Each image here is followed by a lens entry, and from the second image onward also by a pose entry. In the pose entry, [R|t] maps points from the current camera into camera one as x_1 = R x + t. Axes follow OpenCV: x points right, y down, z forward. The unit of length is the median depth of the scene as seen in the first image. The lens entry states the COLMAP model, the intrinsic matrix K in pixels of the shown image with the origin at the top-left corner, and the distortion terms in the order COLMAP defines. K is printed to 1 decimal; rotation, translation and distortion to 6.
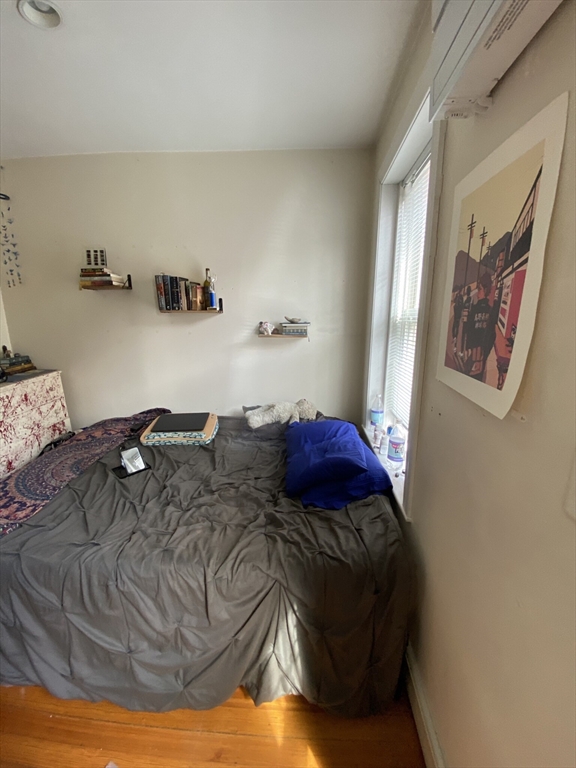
lens RADIAL K [[311.1, 0, 290.2], [0, 311.1, 383.3], [0, 0, 1]] dist [-0.011374, -0.005351]
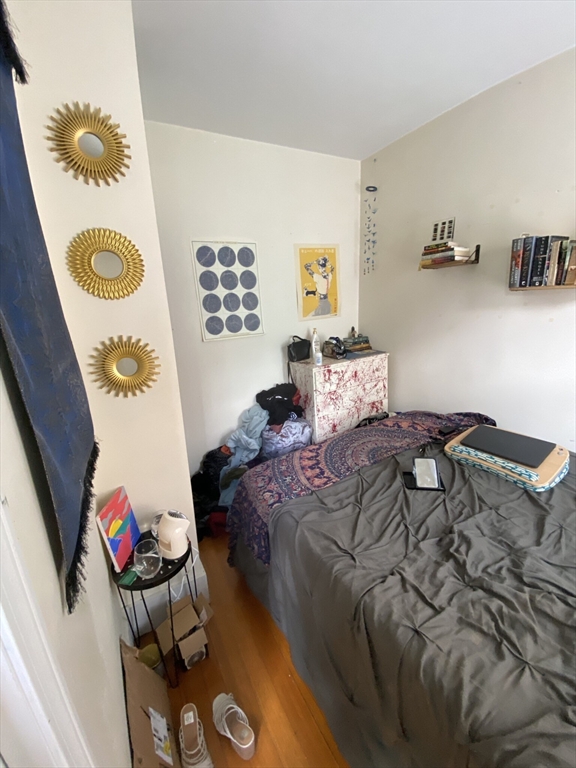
lens RADIAL K [[311.1, 0, 282.4], [0, 311.1, 385.1], [0, 0, 1]] dist [-0.011374, -0.005351]
pose [[0.515848, 0.198877, -0.833276, -0.047538], [-0.147985, 0.978745, 0.141985, -0.036605], [0.843802, 0.050069, 0.534314, 0.176256]]
